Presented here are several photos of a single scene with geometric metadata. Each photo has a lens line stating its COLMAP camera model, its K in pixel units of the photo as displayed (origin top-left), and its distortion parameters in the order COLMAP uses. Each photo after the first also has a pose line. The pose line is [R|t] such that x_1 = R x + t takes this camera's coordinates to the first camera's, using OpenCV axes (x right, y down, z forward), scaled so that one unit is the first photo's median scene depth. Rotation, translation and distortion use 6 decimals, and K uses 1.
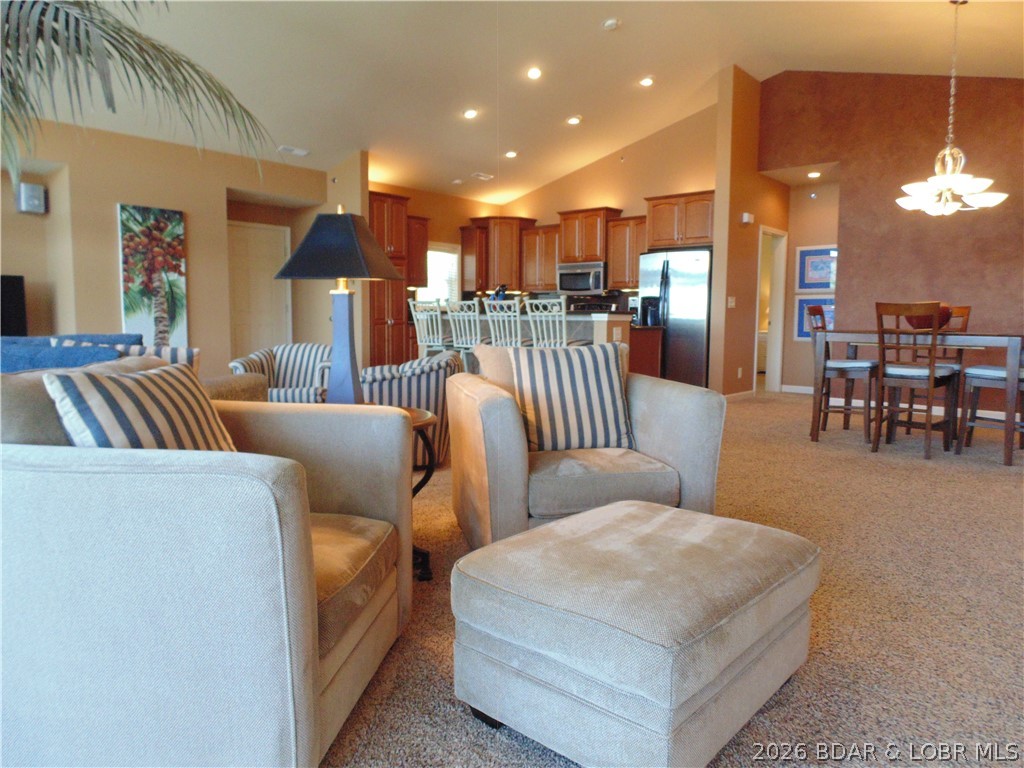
lens RADIAL K [[680.3, 0, 515.9], [0, 680.3, 382.3], [0, 0, 1]] dist [-0.015477, 0.000649]
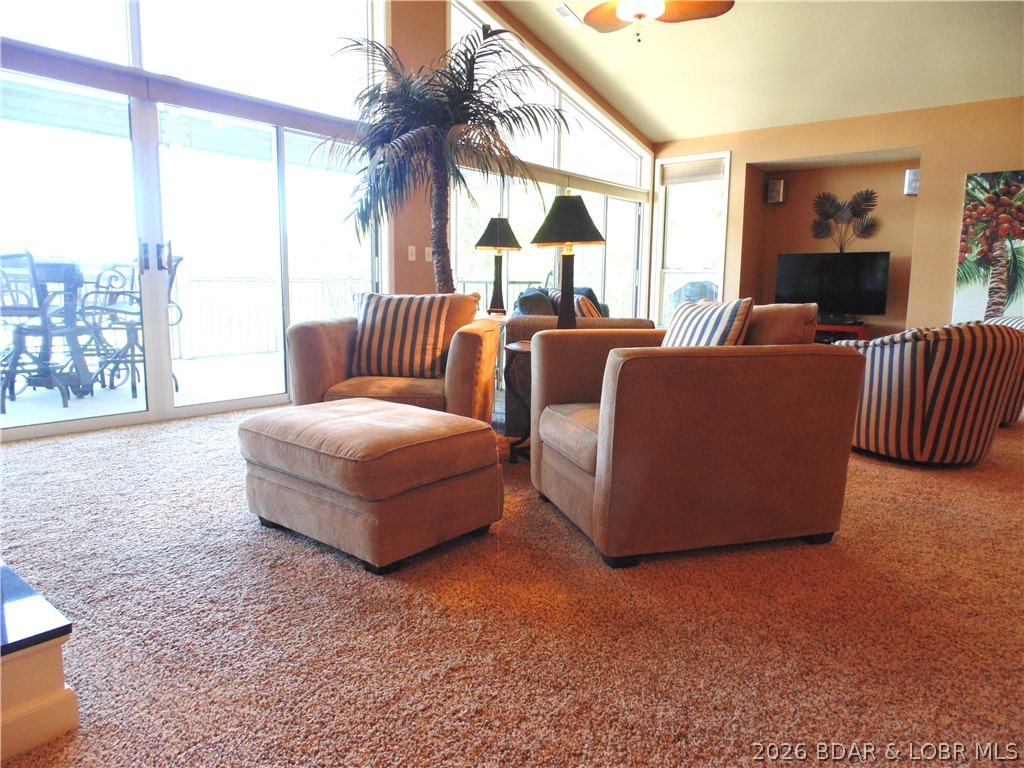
lens RADIAL K [[680.3, 0, 518.7], [0, 680.3, 383.0], [0, 0, 1]] dist [-0.015477, 0.000649]
pose [[0.038971, 0.133666, -0.990260, 0.402752], [-0.105489, 0.986025, 0.128943, -0.016625], [0.993657, 0.099436, 0.052526, 0.303655]]
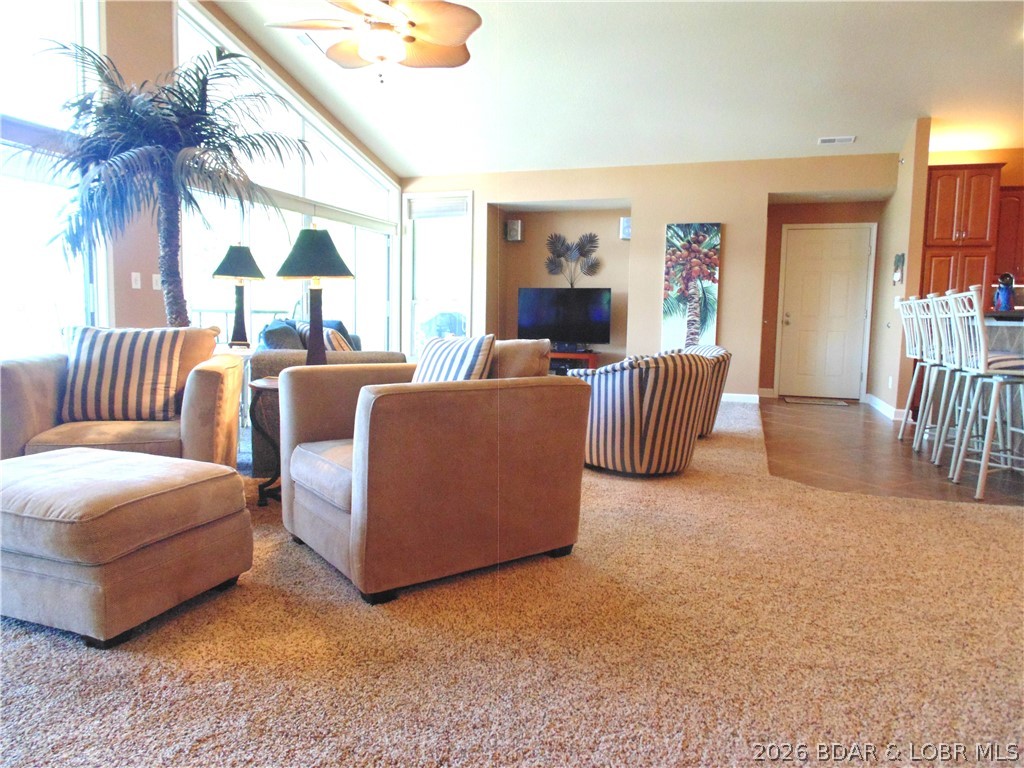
lens RADIAL K [[680.3, 0, 519.8], [0, 680.3, 382.6], [0, 0, 1]] dist [-0.015477, 0.000649]
pose [[0.388140, 0.086586, -0.917524, 0.410149], [-0.102678, 0.993441, 0.050315, -0.021172], [0.915863, 0.074680, 0.394485, 0.303140]]
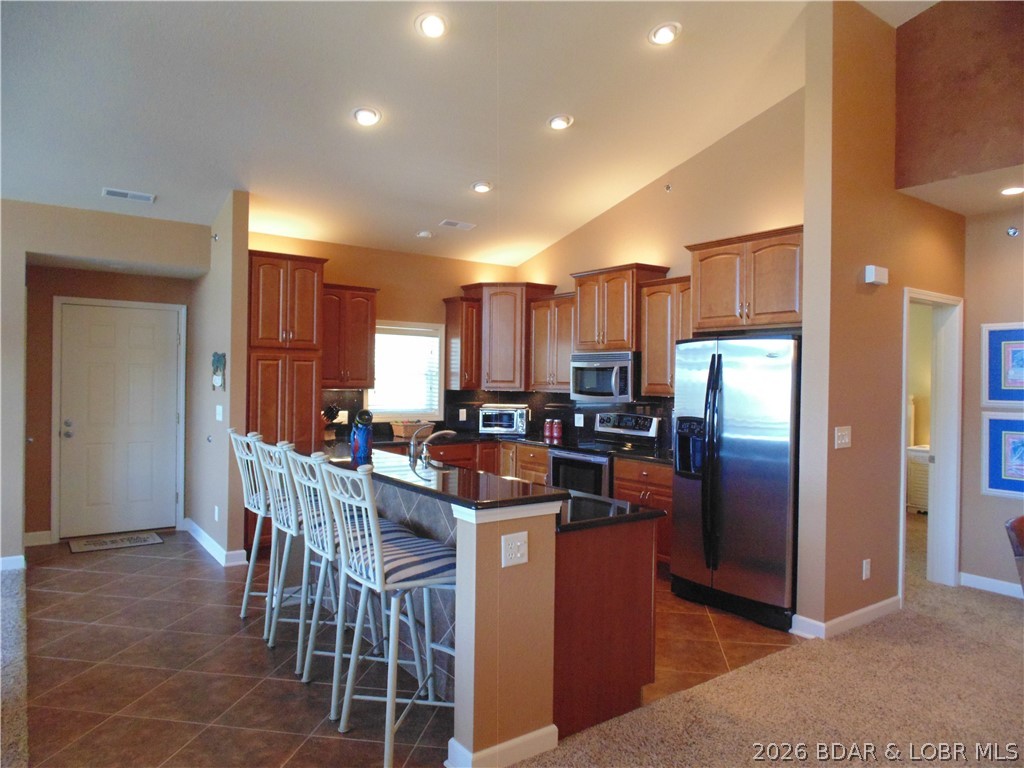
lens RADIAL K [[680.3, 0, 518.5], [0, 680.3, 382.8], [0, 0, 1]] dist [-0.015477, 0.000649]
pose [[0.976155, 0.006392, -0.216979, 0.212694], [-0.026094, 0.995773, -0.088060, -0.120162], [0.215500, 0.091622, 0.972196, 0.499787]]
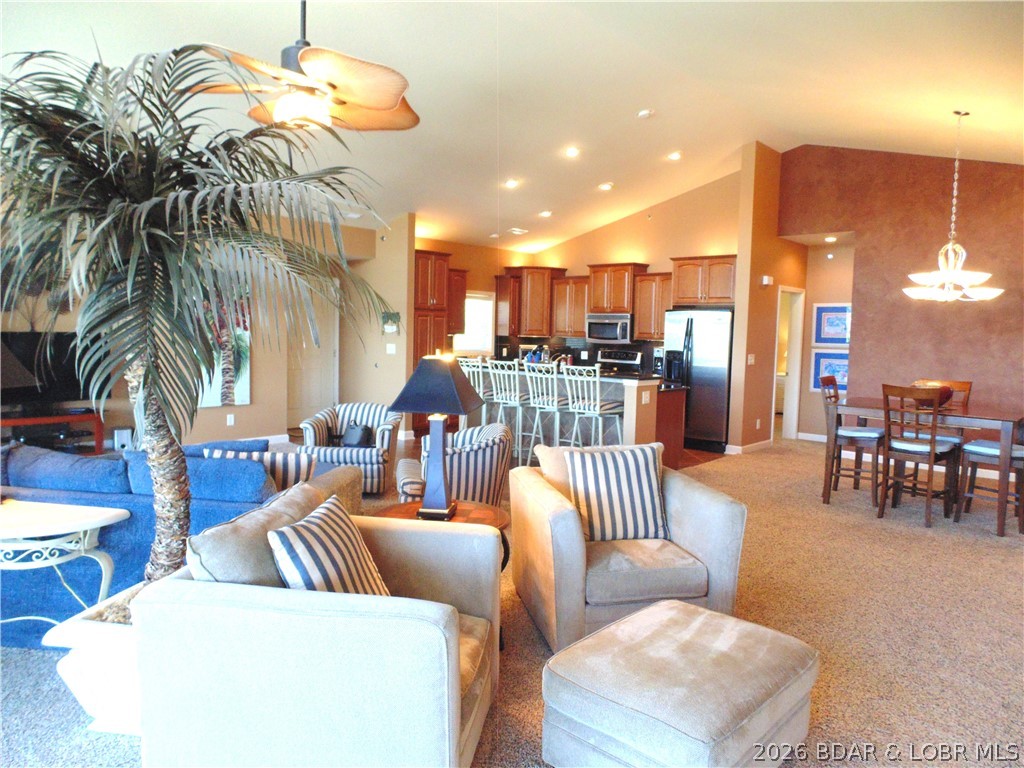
lens RADIAL K [[680.3, 0, 515.9], [0, 680.3, 381.9], [0, 0, 1]] dist [-0.015477, 0.000649]
pose [[0.999558, 0.017311, -0.024151, -0.030241], [-0.017714, 0.999706, -0.016567, -0.065238], [0.023857, 0.016987, 0.999571, -0.088437]]
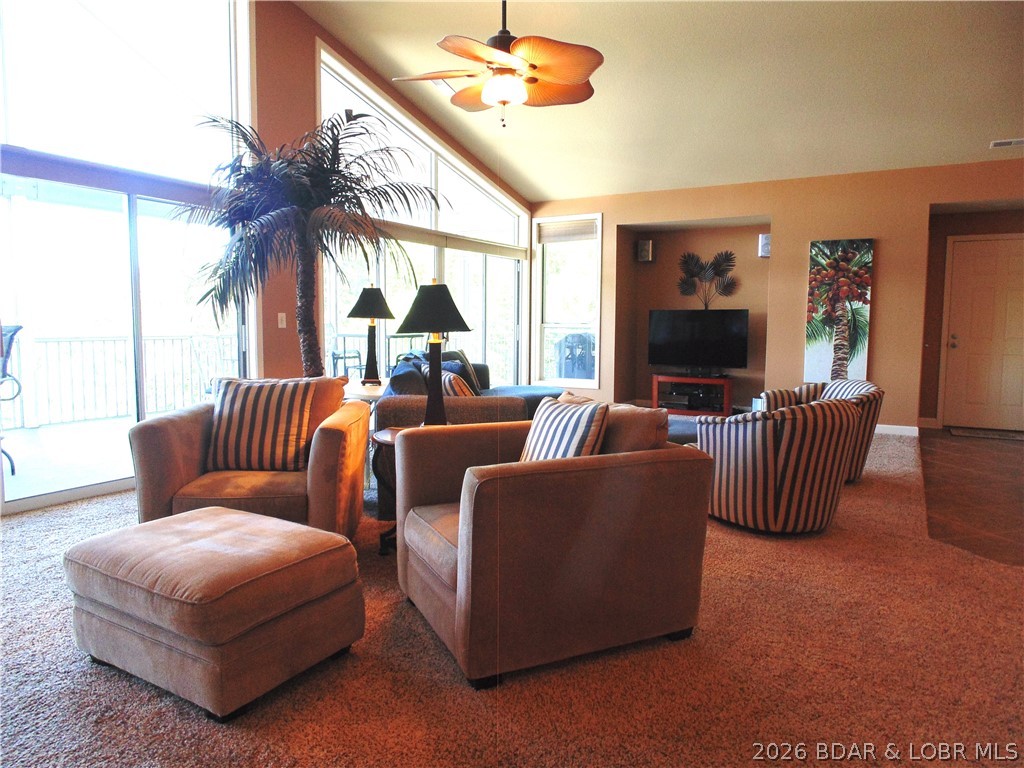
lens RADIAL K [[680.3, 0, 520.0], [0, 680.3, 380.2], [0, 0, 1]] dist [-0.015477, 0.000649]
pose [[0.199491, 0.074946, -0.977030, 0.396764], [-0.095942, 0.993774, 0.056641, -0.054383], [0.975192, 0.082439, 0.205439, 0.316885]]
